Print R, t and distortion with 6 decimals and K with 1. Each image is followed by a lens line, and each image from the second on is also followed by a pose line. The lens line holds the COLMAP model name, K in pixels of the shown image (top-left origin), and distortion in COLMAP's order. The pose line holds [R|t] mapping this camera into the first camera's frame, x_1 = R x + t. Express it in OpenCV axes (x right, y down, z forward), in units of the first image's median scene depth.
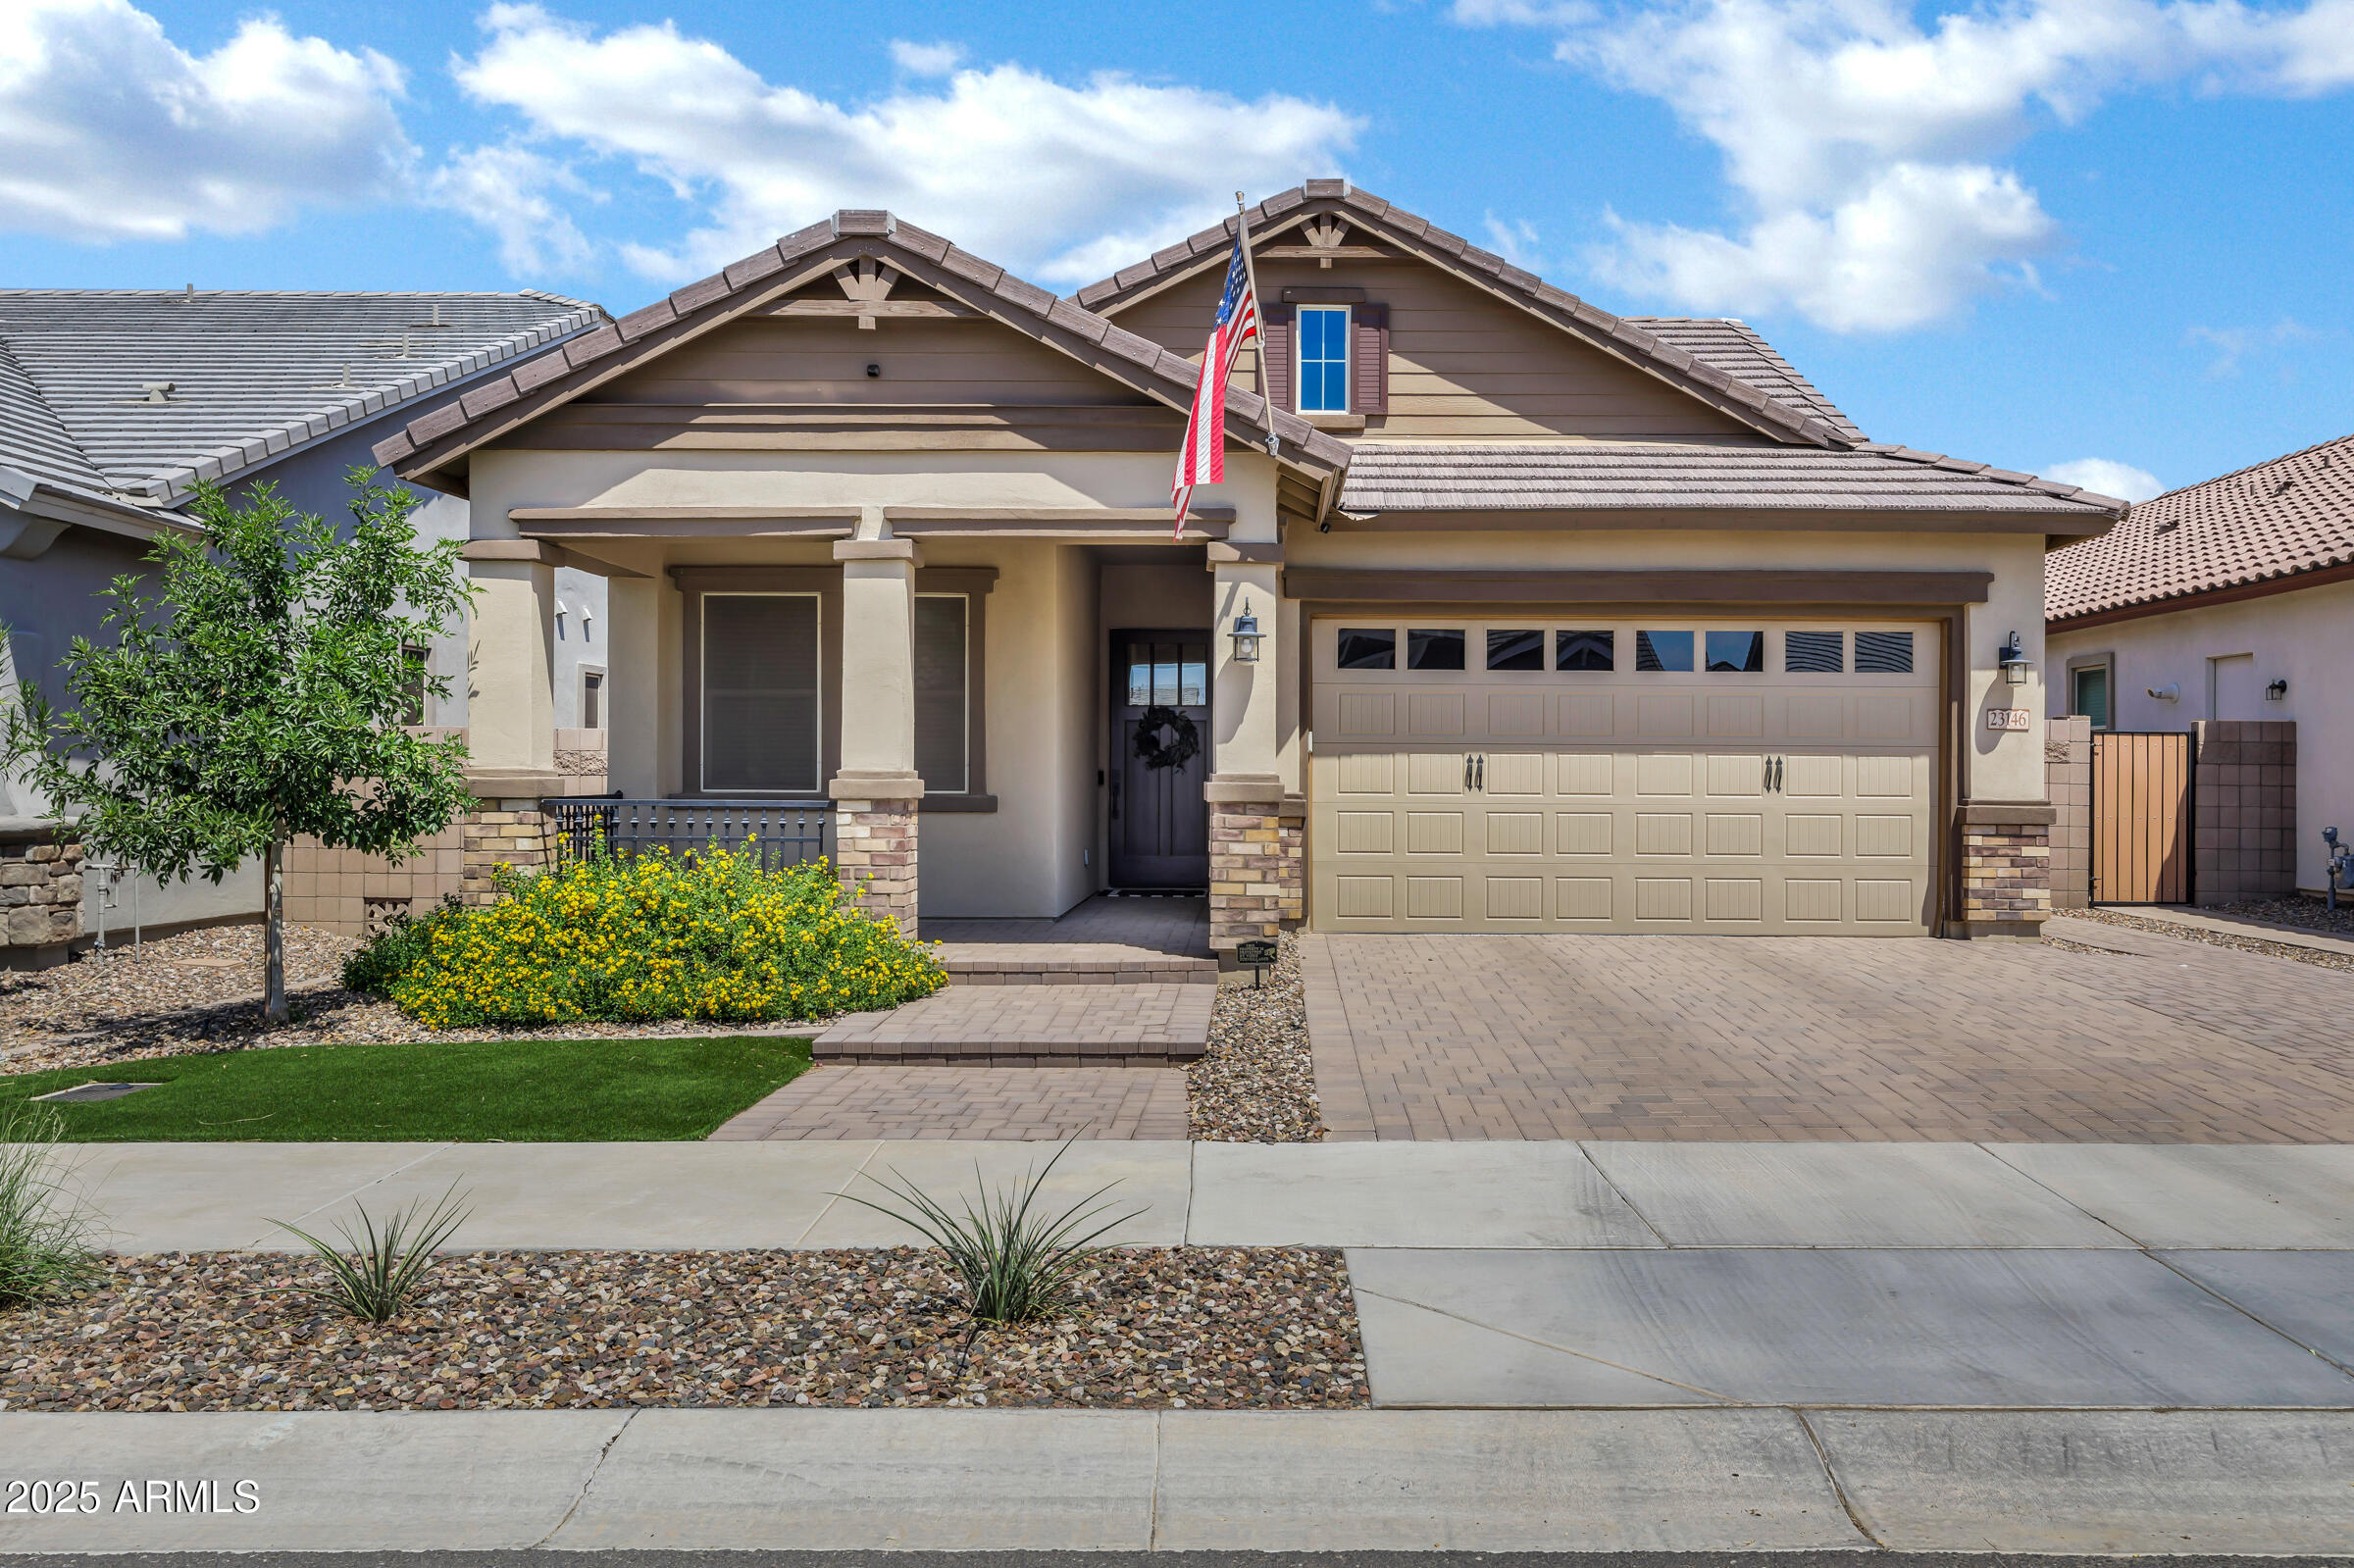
lens RADIAL K [[1803.0, 0, 1348.0], [0, 1803.0, 780.2], [0, 0, 1]] dist [0.003706, -0.000610]
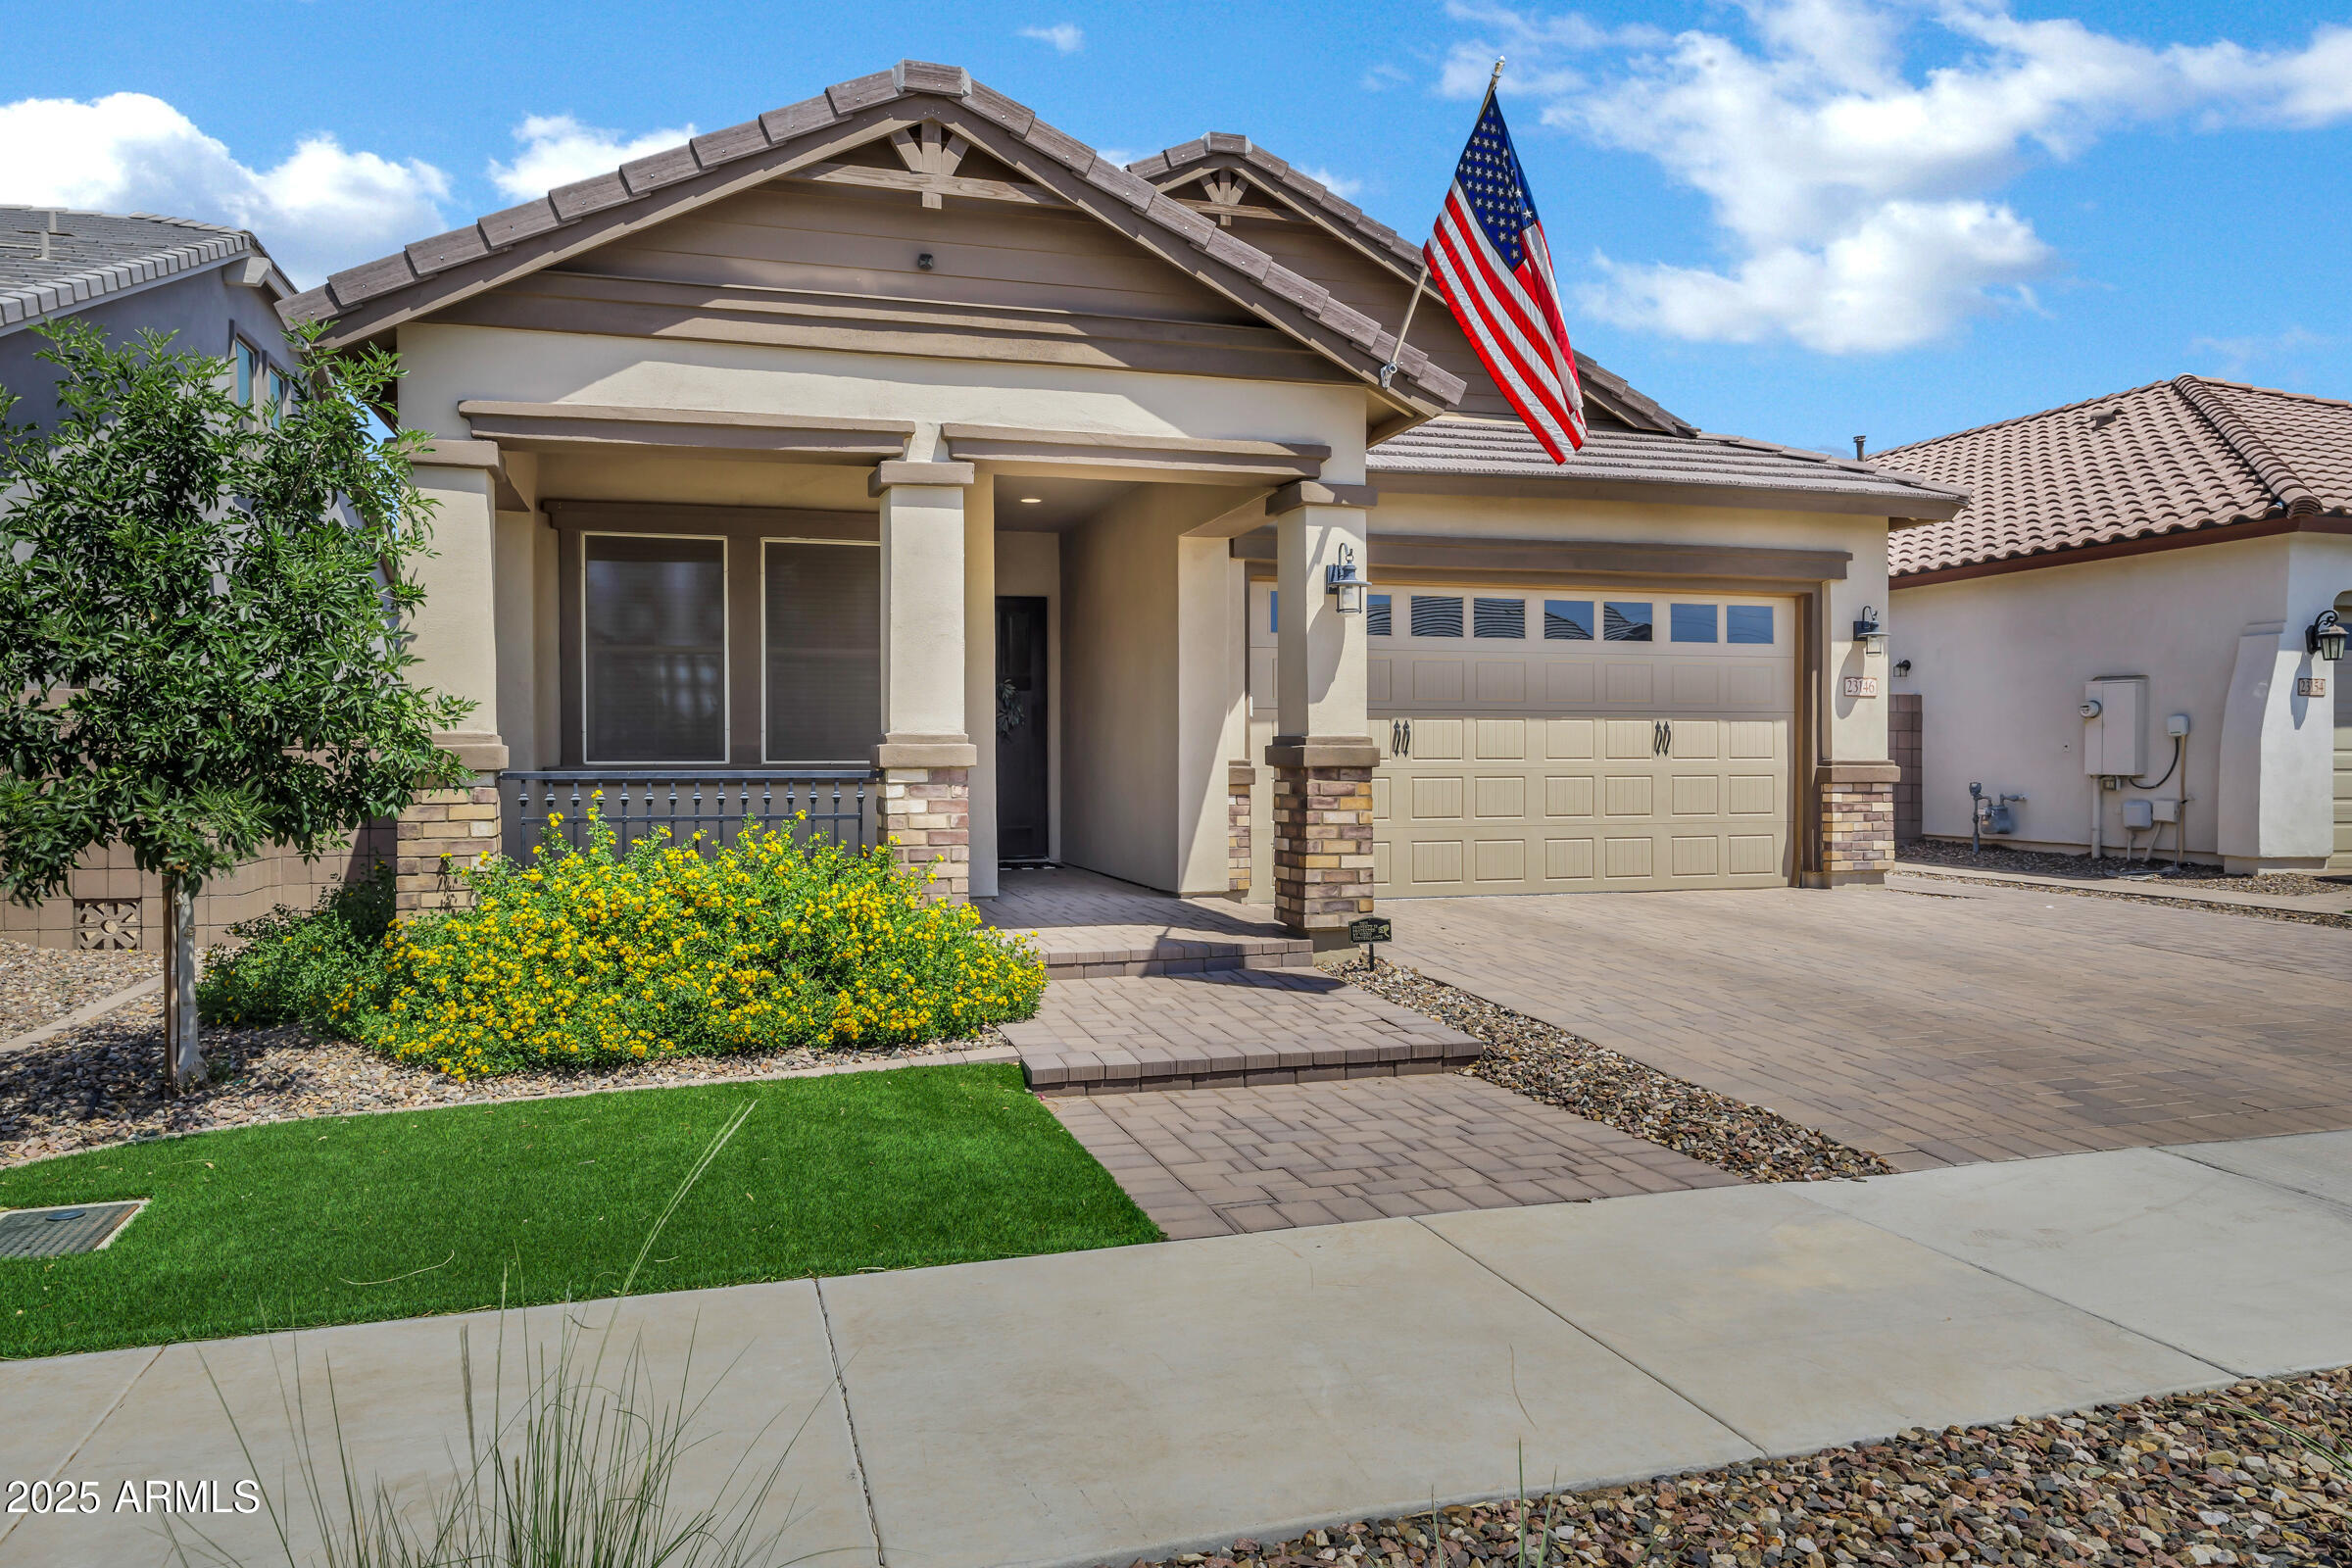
lens RADIAL K [[1510.6, 0, 1224.8], [0, 1510.6, 772.9], [0, 0, 1]] dist [0.006302, 0.001444]
pose [[0.961801, -0.010897, 0.273533, -0.262955], [0.007898, 0.999896, 0.012063, 0.004513], [-0.273636, -0.009442, 0.961787, 0.223963]]
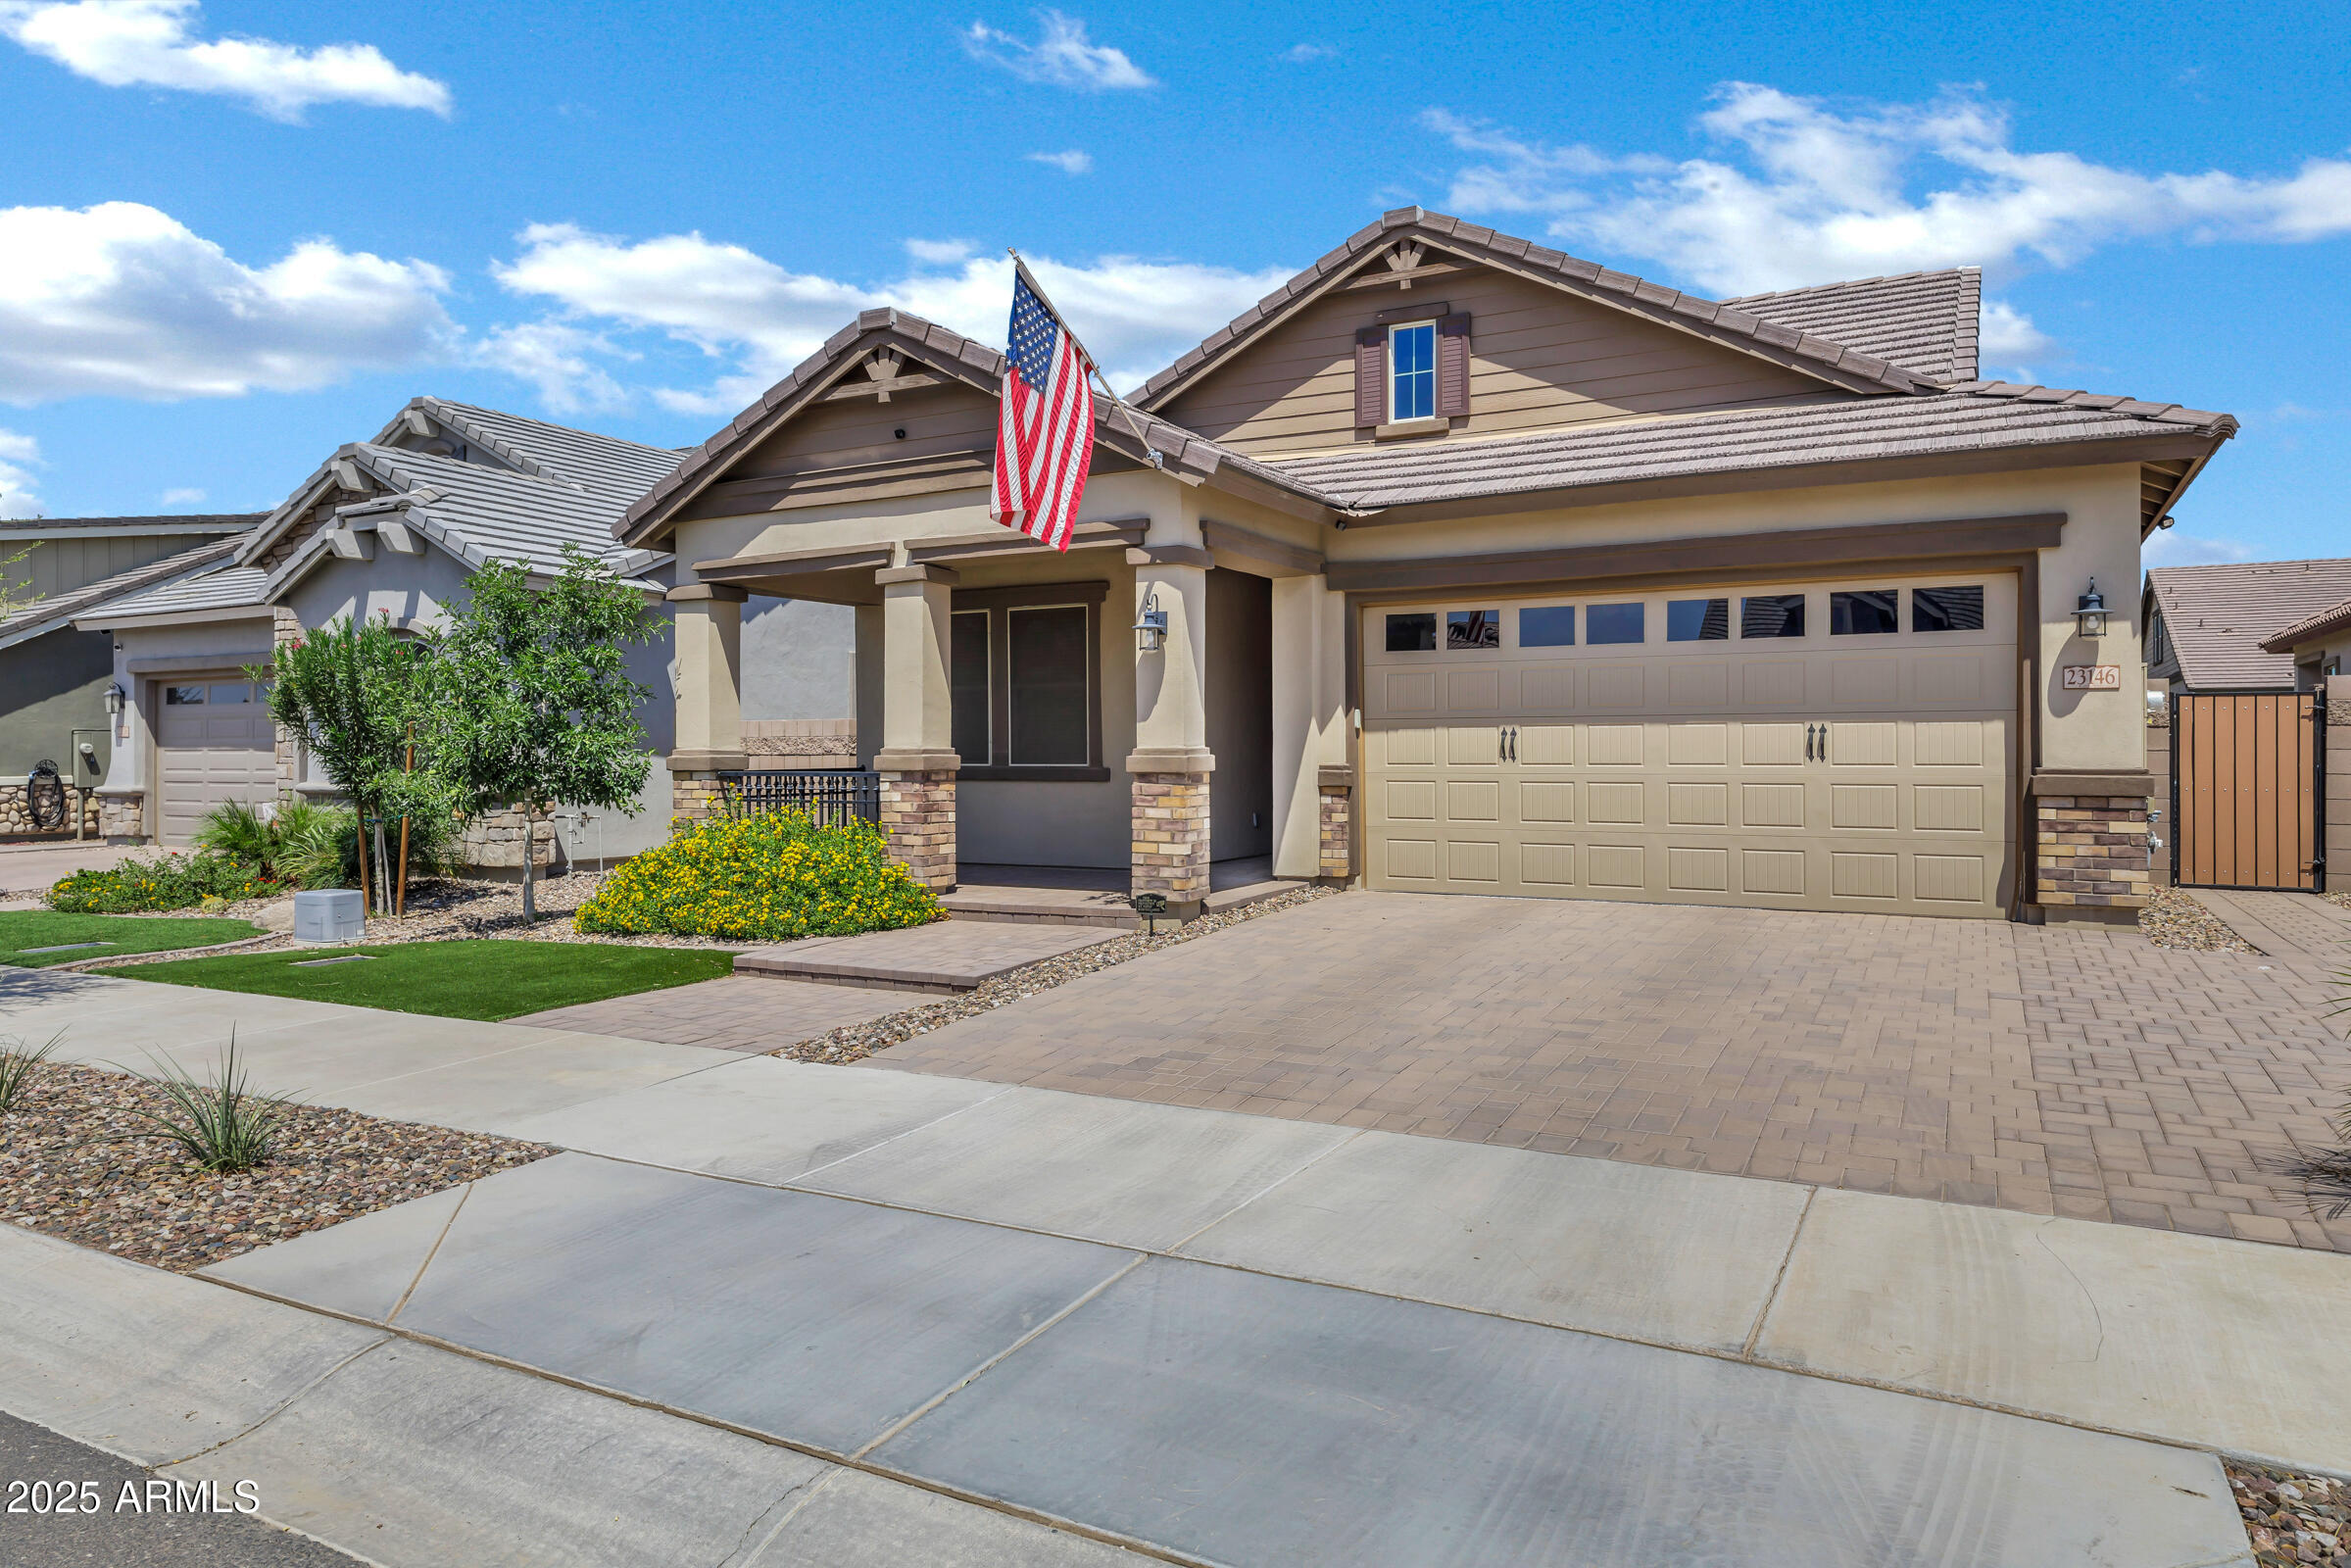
lens RADIAL K [[1501.9, 0, 1176.5], [0, 1501.9, 756.9], [0, 0, 1]] dist [0.014087, 0.000521]
pose [[0.870974, -0.007165, -0.491277, 0.344558], [0.007716, 0.999970, -0.000905, 0.002513], [0.491268, -0.003003, 0.871003, 0.139301]]
